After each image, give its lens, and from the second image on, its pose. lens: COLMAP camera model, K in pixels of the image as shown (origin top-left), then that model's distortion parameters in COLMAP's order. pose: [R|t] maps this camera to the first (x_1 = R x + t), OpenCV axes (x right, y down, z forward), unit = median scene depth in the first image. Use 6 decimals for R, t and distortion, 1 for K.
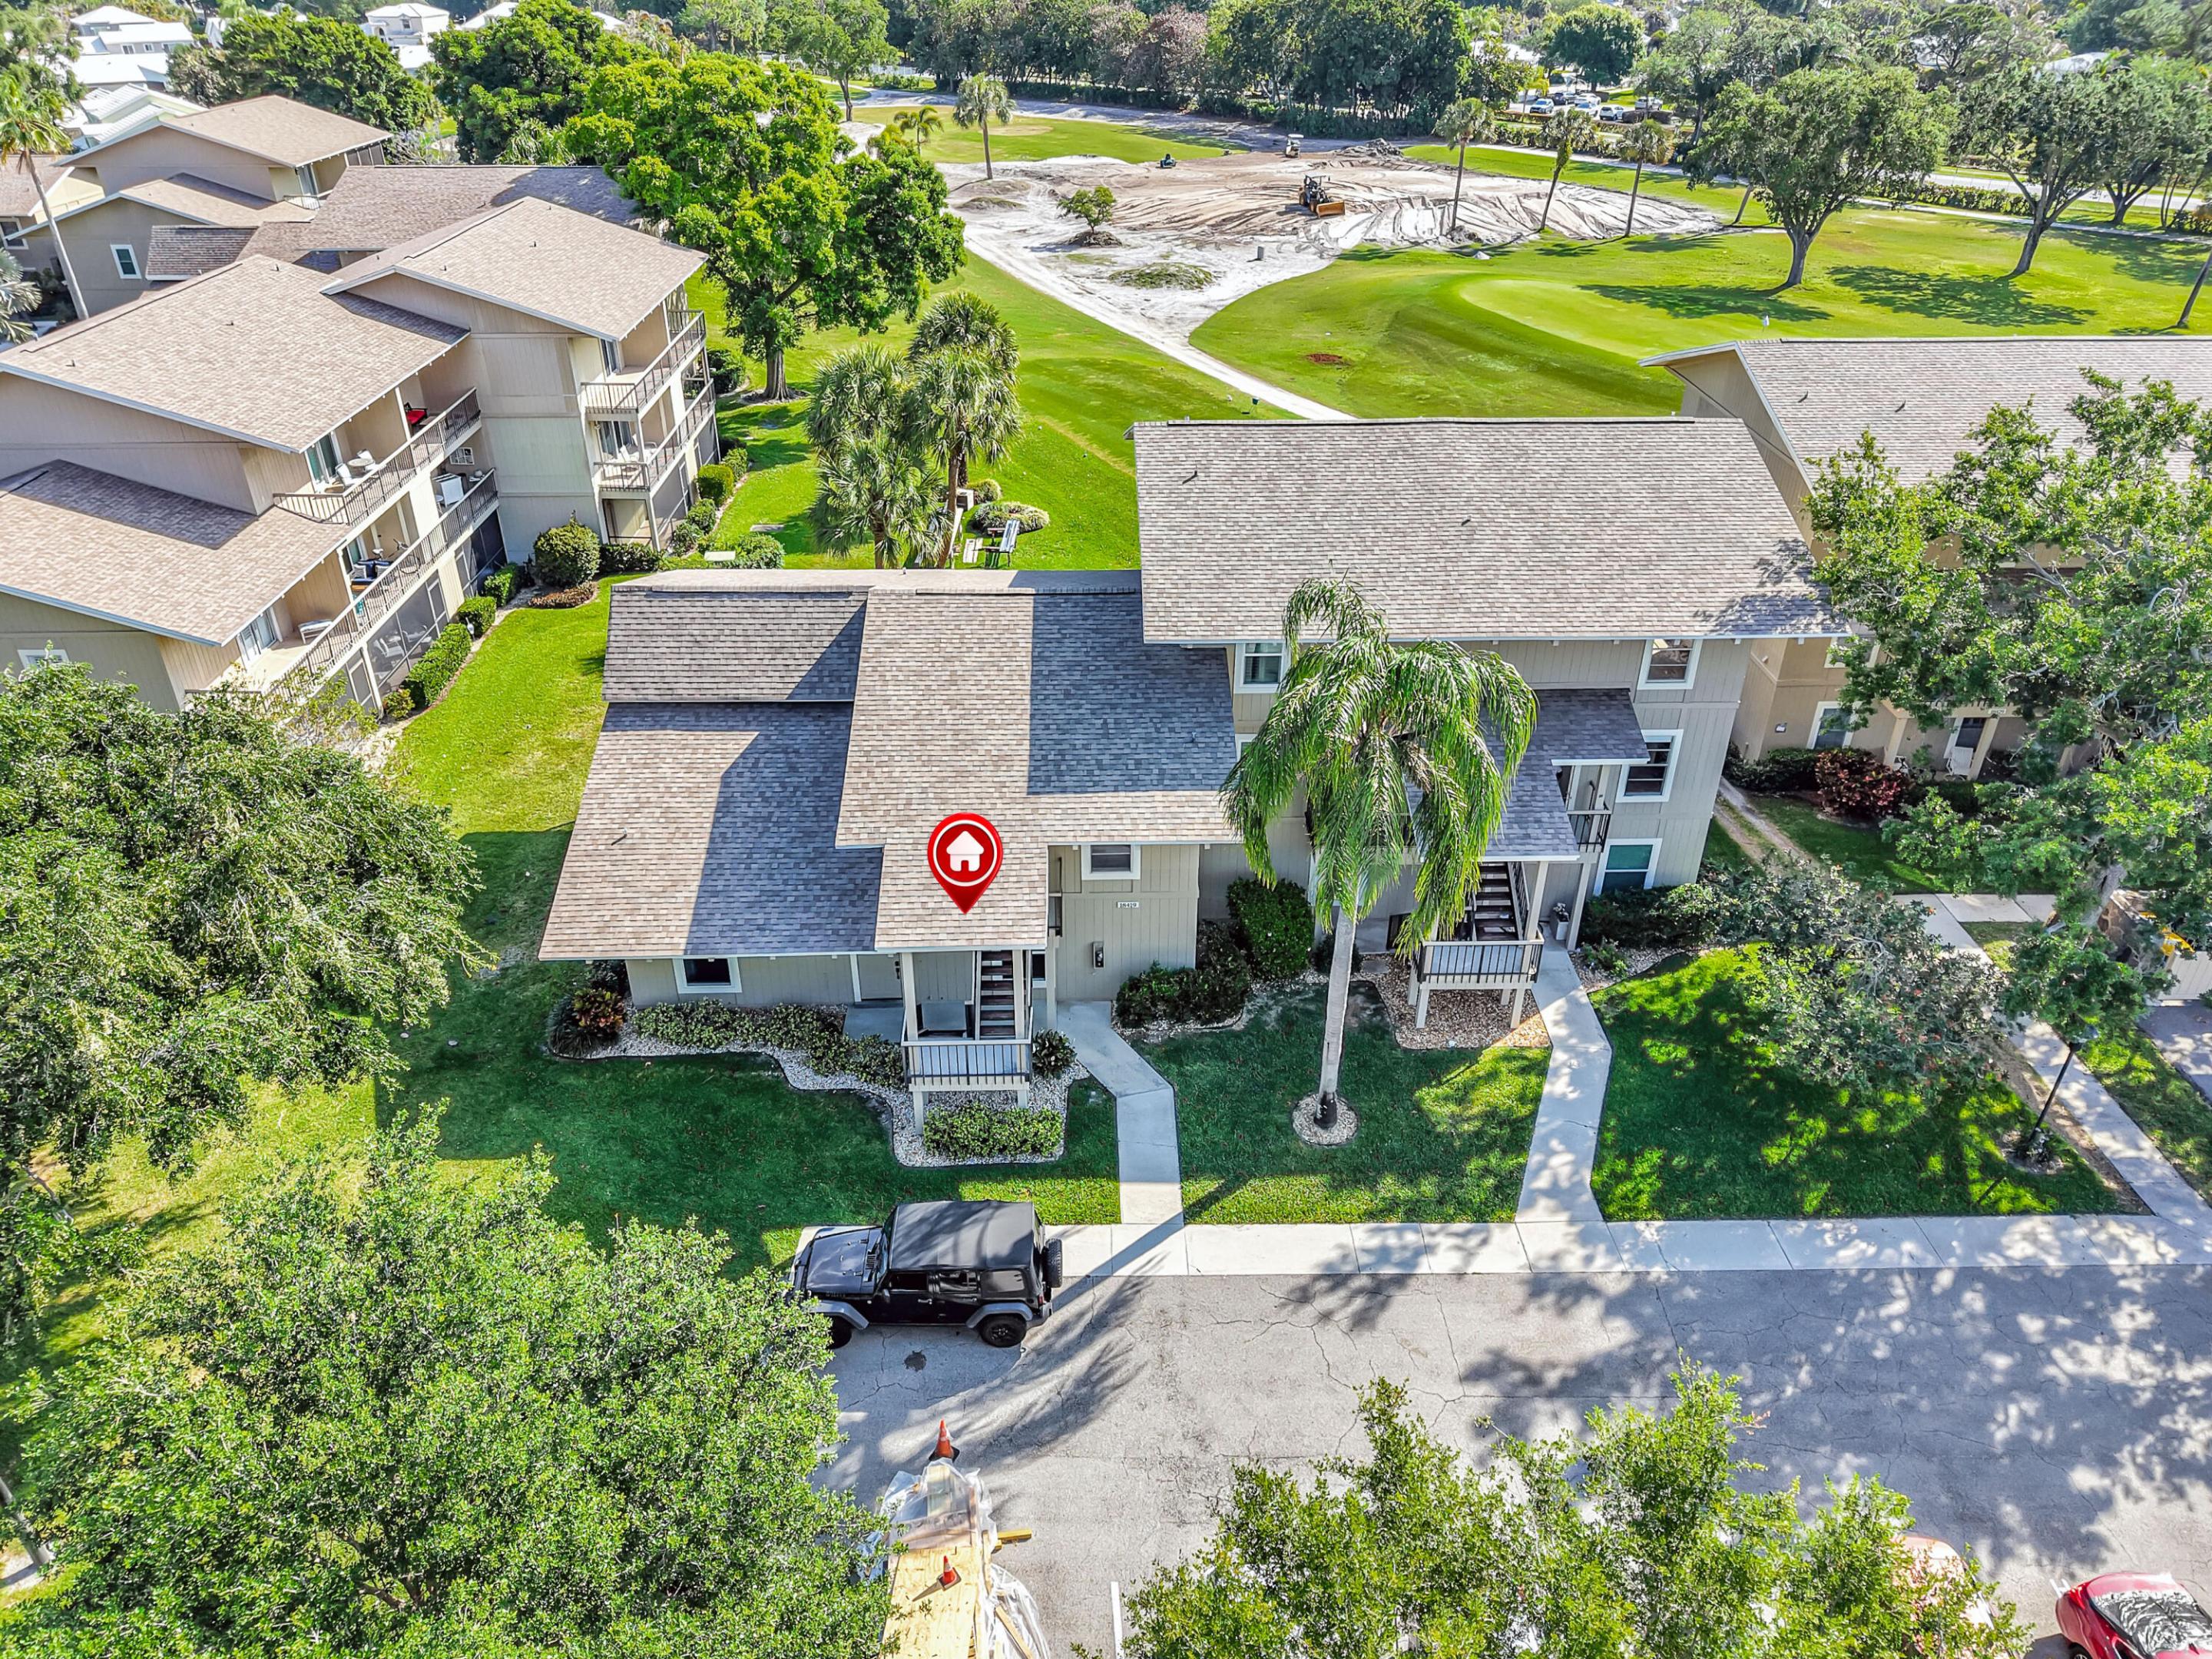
lens RADIAL K [[1492.3, 0, 1107.4], [0, 1492.3, 785.7], [0, 0, 1]] dist [0.009447, -0.002175]
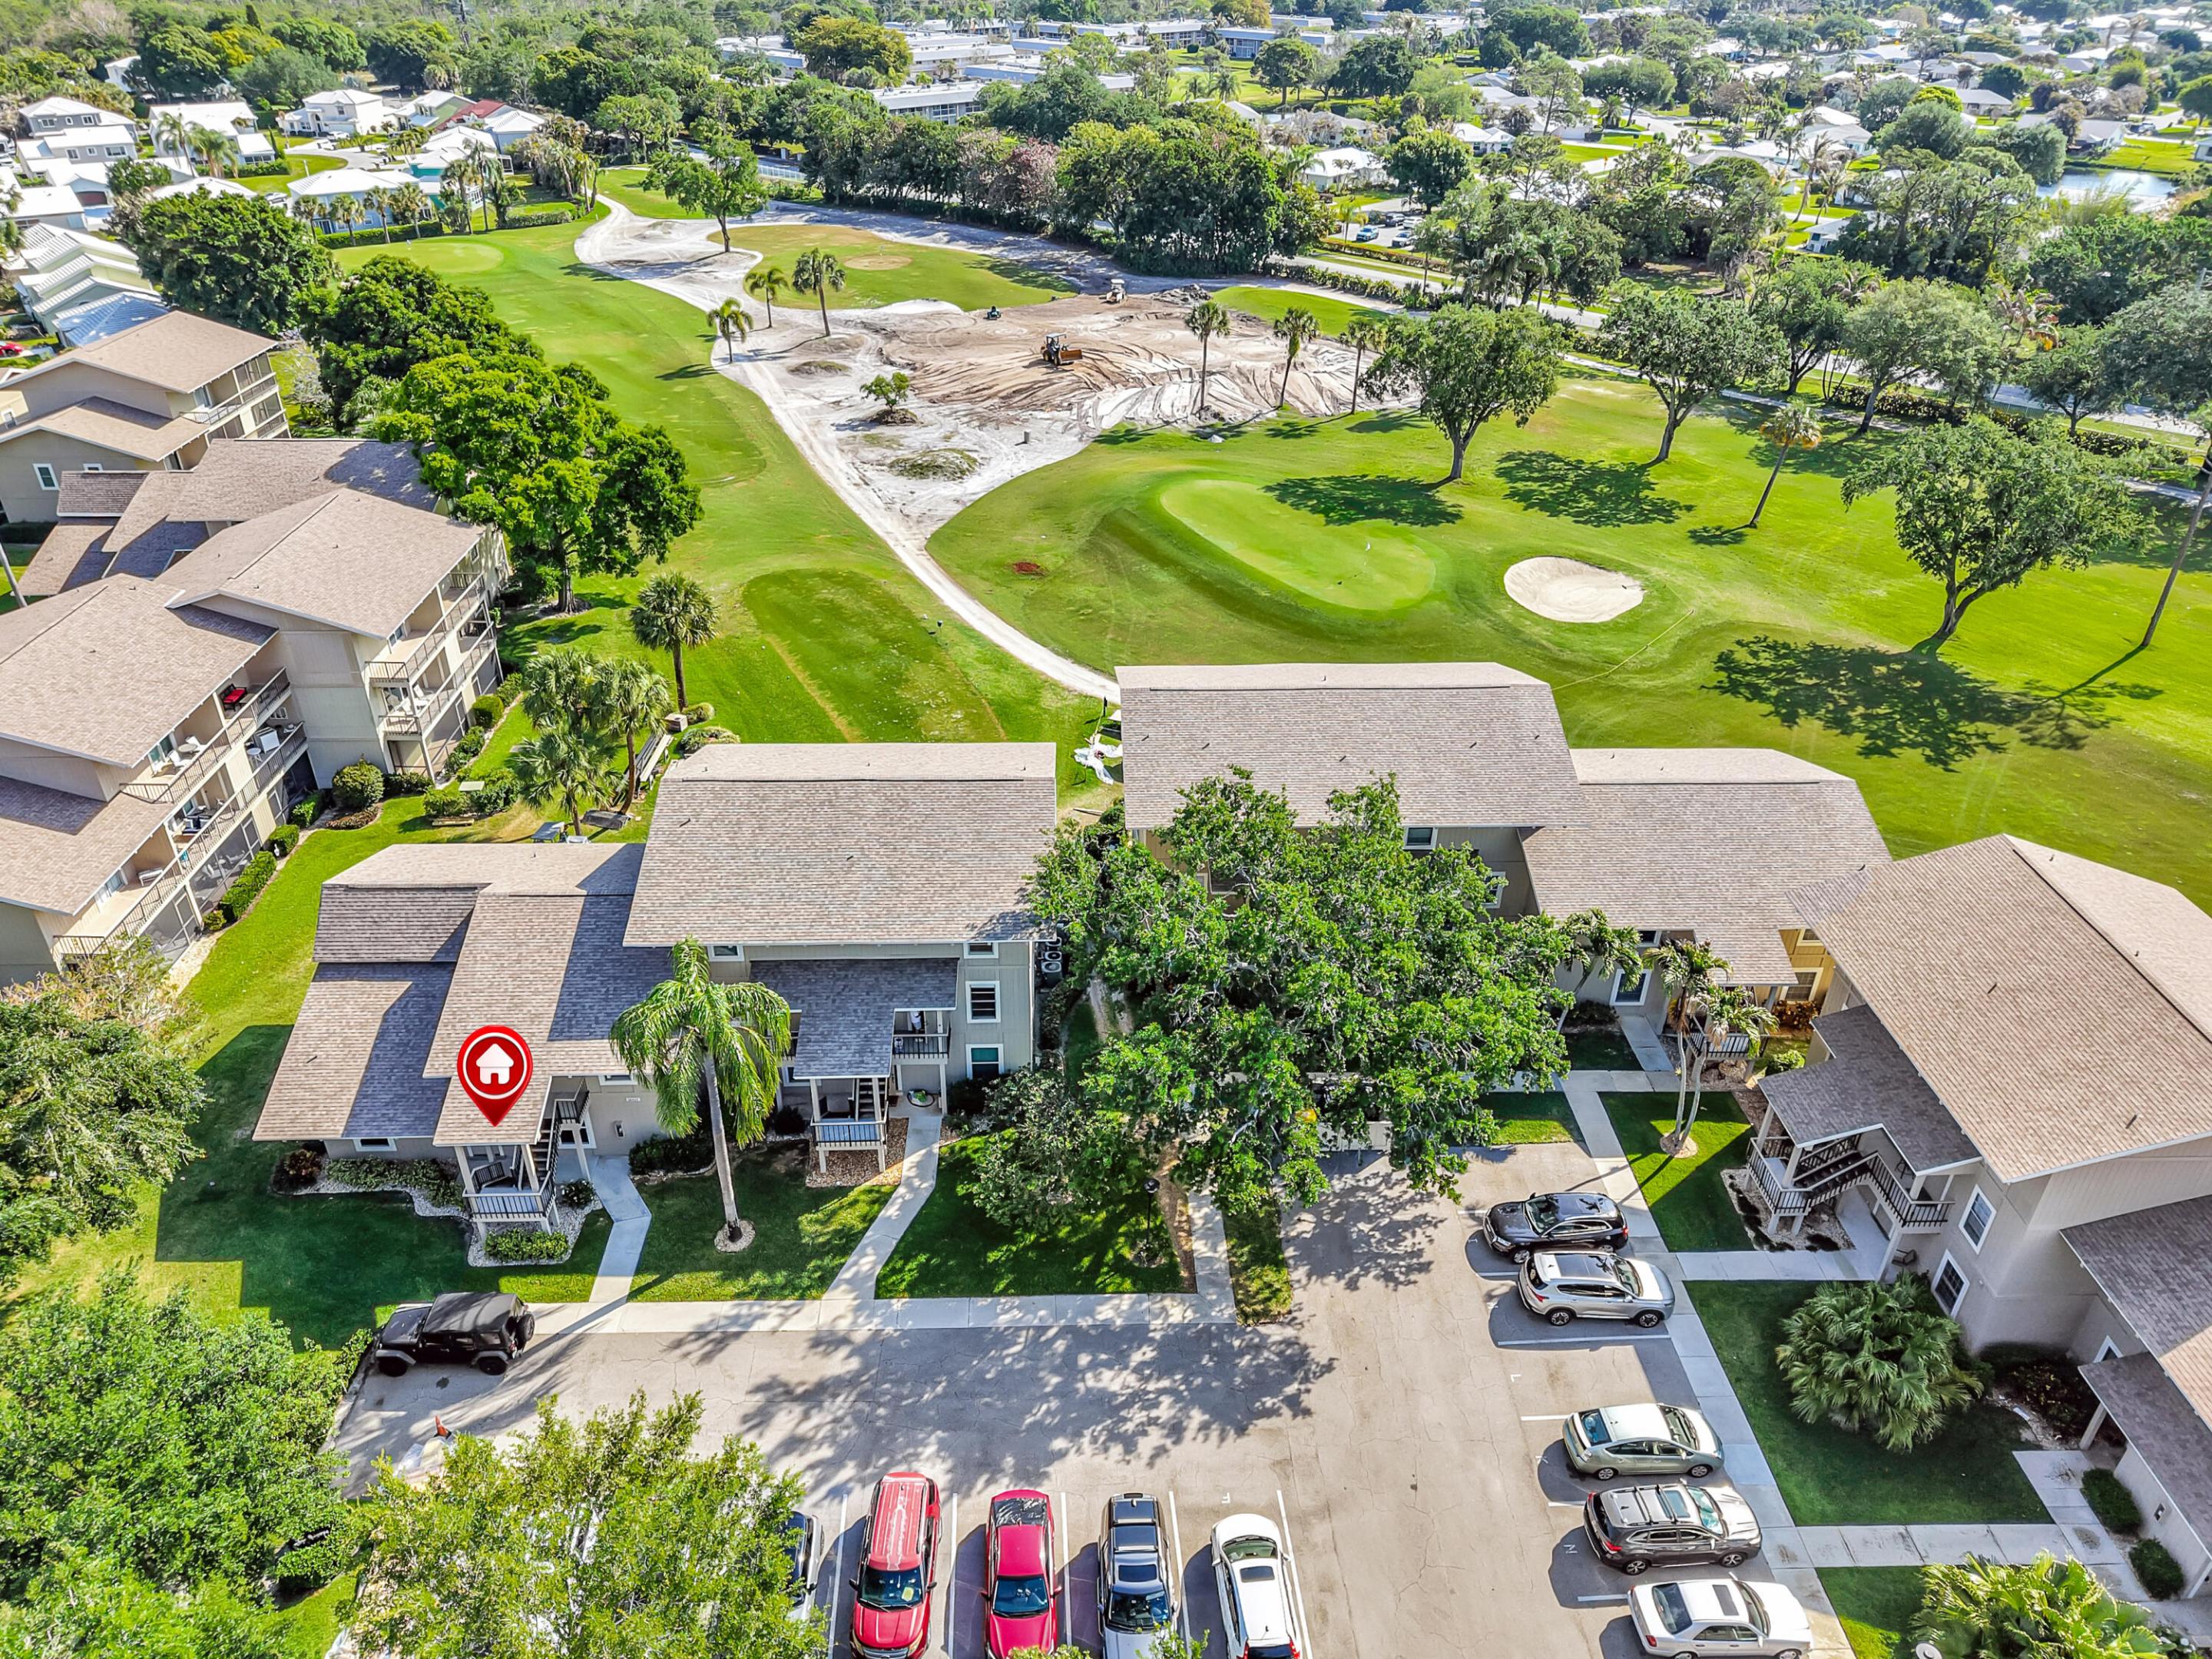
lens RADIAL K [[1487.6, 0, 1094.7], [0, 1487.6, 832.1], [0, 0, 1]] dist [0.009749, -0.005242]
pose [[0.999966, 0.000306, 0.008258, 0.370024], [-0.000487, 0.999758, 0.021977, -0.179999], [-0.008250, -0.021980, 0.999724, -0.445283]]
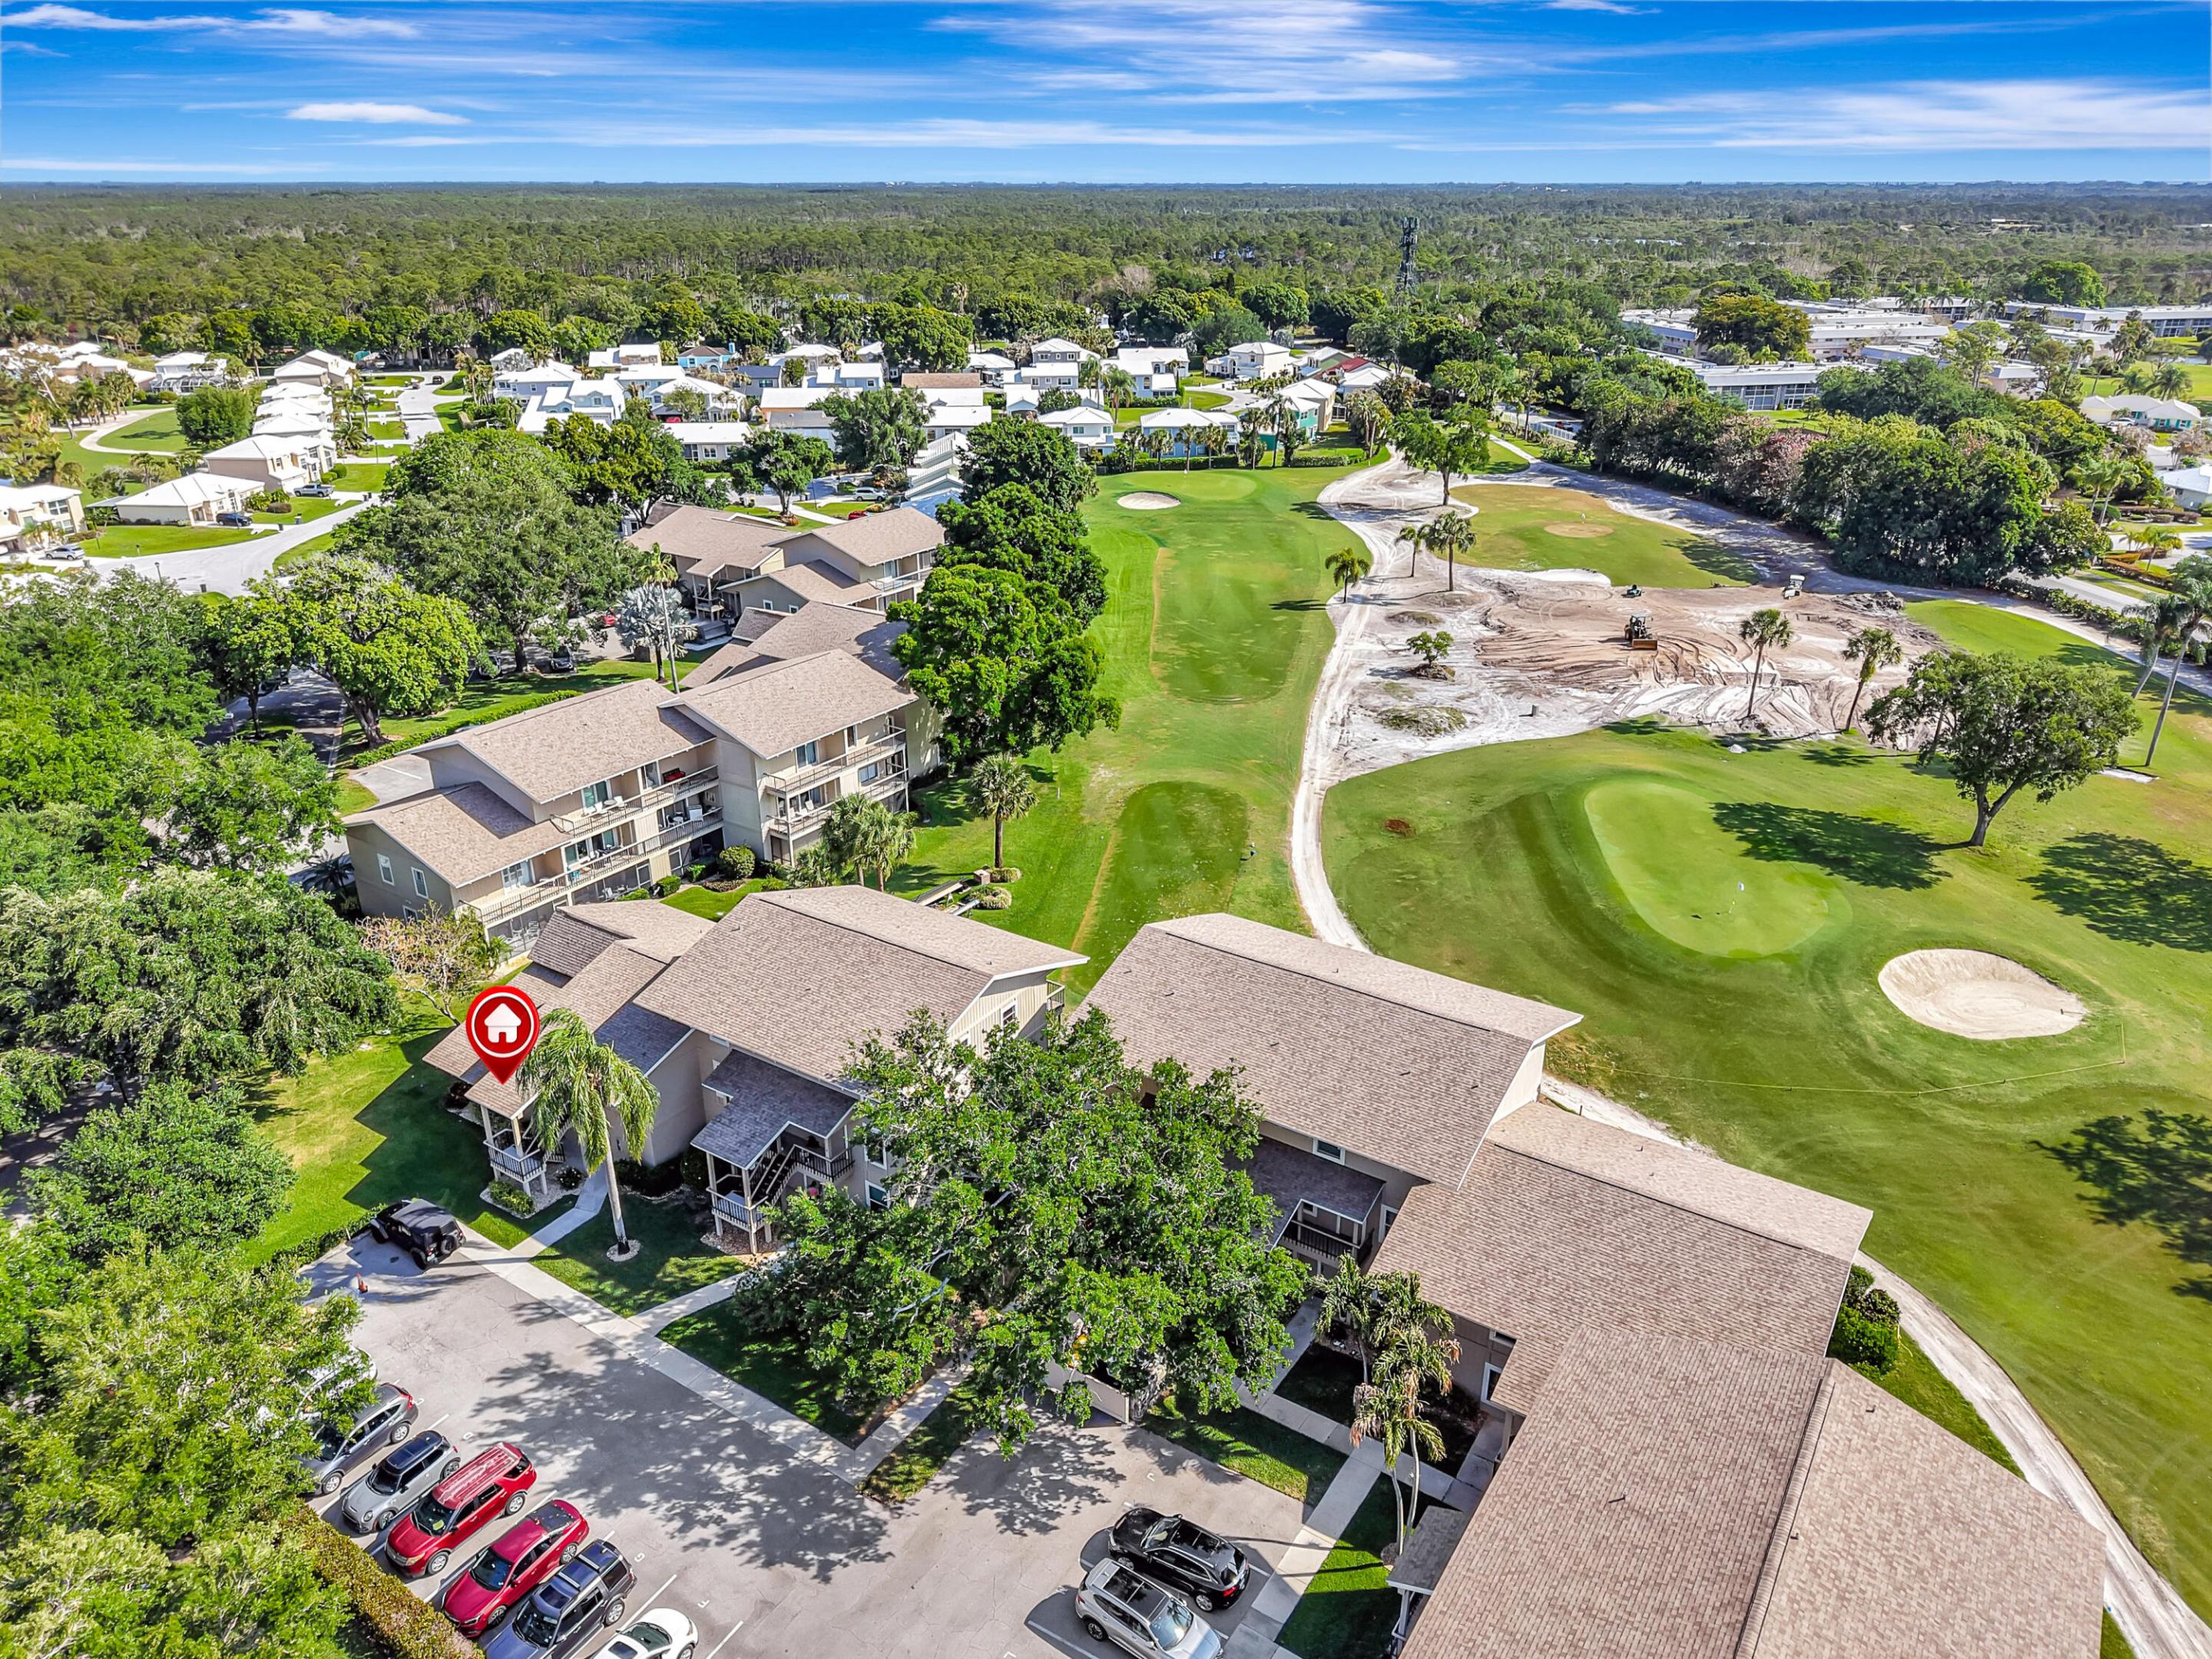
lens RADIAL K [[1487.6, 0, 1094.7], [0, 1487.6, 832.1], [0, 0, 1]] dist [0.009749, -0.005242]
pose [[0.822538, 0.223114, -0.523118, 1.139621], [-0.284796, 0.957782, -0.039304, -0.303228], [0.492263, 0.181311, 0.851354, -0.376835]]
